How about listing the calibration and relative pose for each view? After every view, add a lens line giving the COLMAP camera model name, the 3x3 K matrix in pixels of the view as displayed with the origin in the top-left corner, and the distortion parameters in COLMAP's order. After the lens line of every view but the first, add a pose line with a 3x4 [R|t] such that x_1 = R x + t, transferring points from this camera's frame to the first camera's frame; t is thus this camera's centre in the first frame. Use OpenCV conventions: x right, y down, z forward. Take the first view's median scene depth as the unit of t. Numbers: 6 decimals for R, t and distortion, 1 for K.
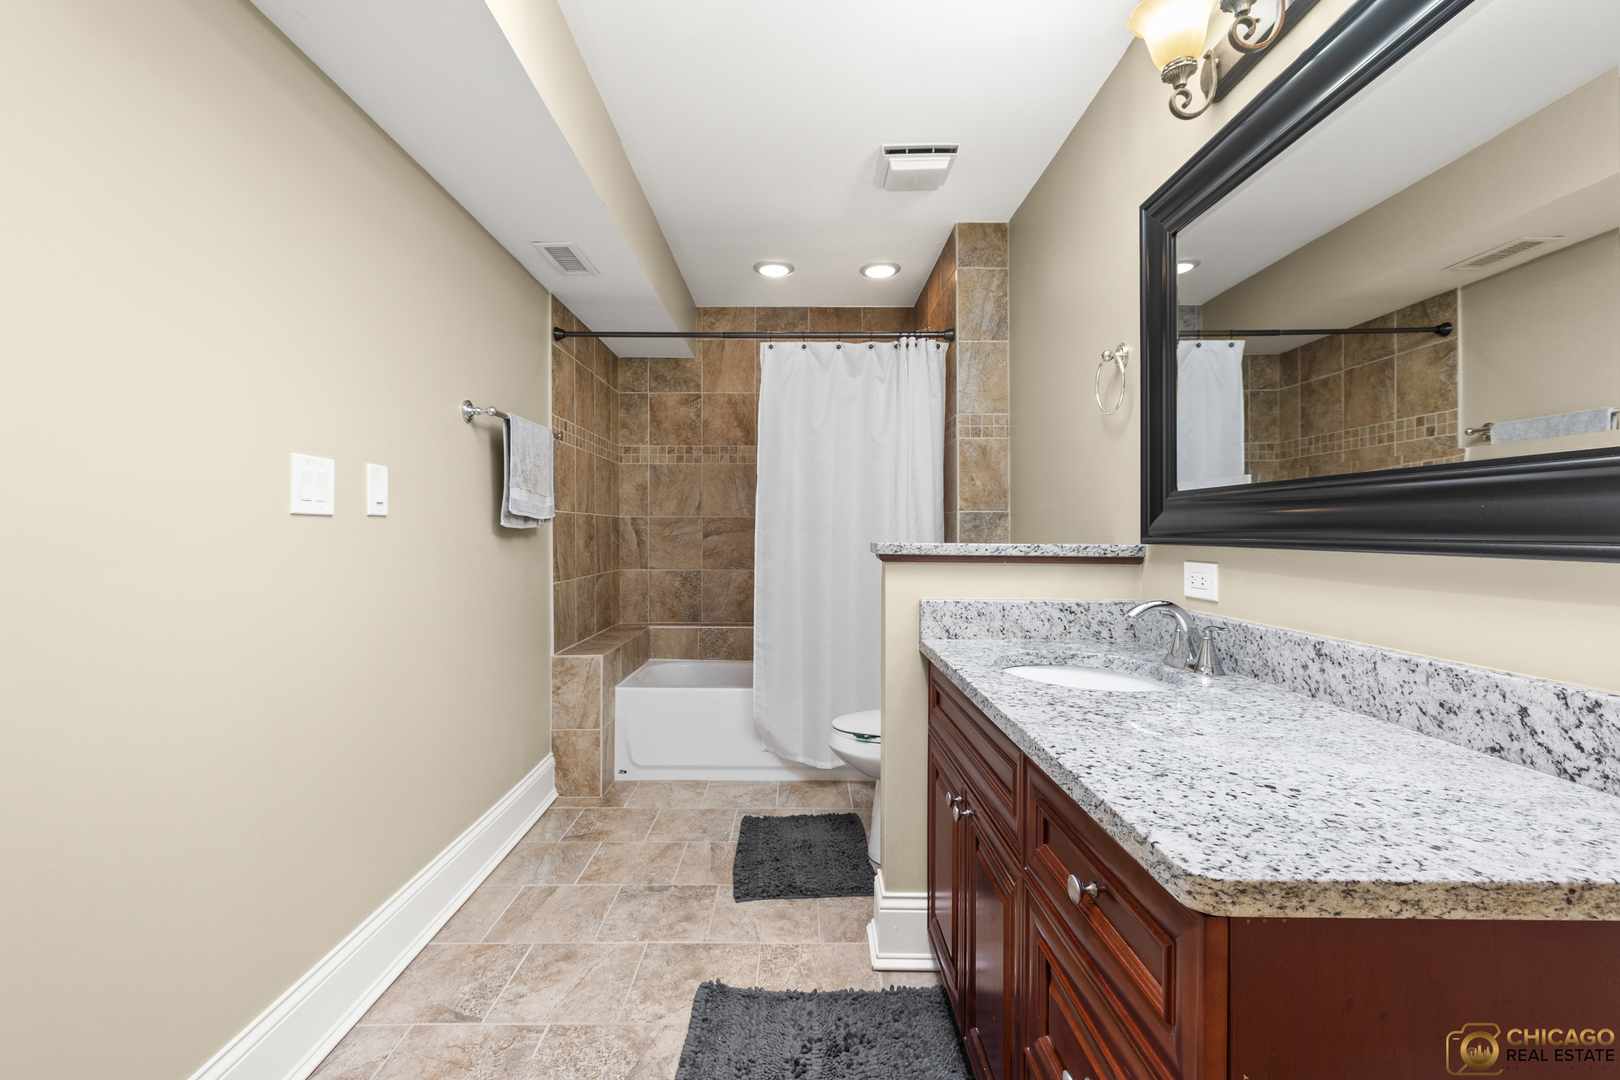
lens RADIAL K [[699.2, 0, 799.7], [0, 699.2, 531.0], [0, 0, 1]] dist [0.001211, 0.000309]
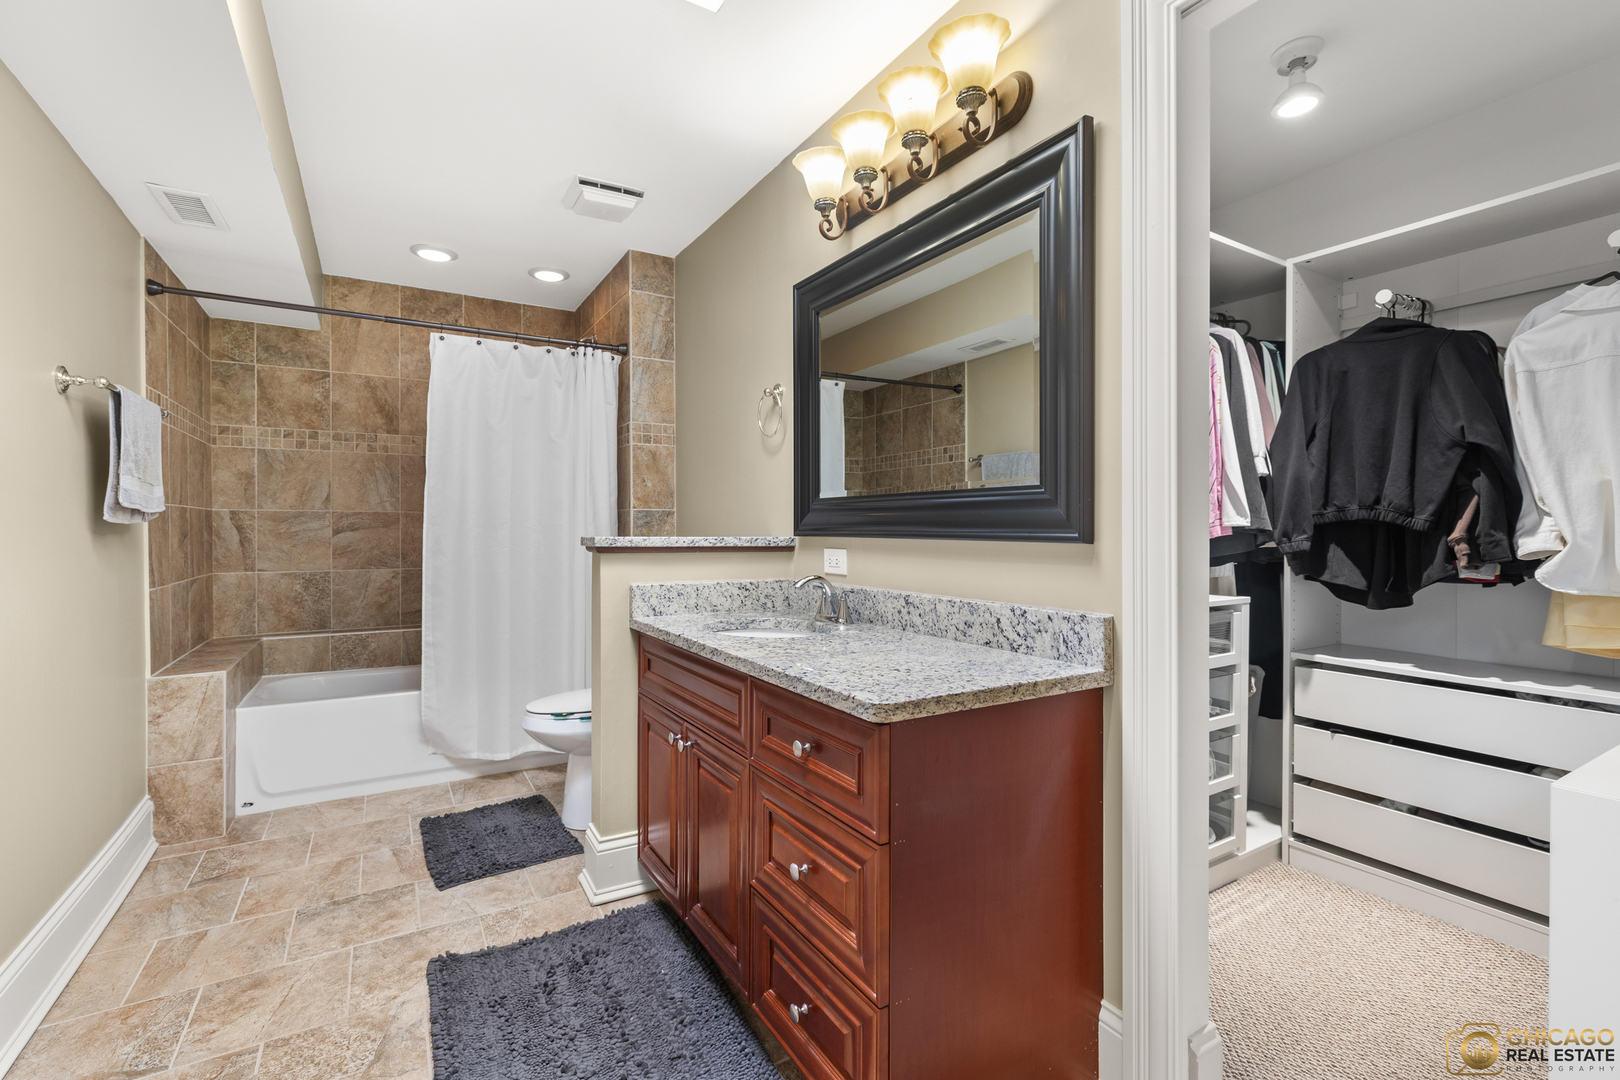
lens RADIAL K [[699.2, 0, 799.7], [0, 699.2, 531.0], [0, 0, 1]] dist [0.001211, 0.000309]
pose [[0.864023, -0.003081, 0.503442, -0.133708], [0.000199, 0.999983, 0.005777, 0.000310], [-0.503452, -0.004891, 0.864009, -0.126655]]
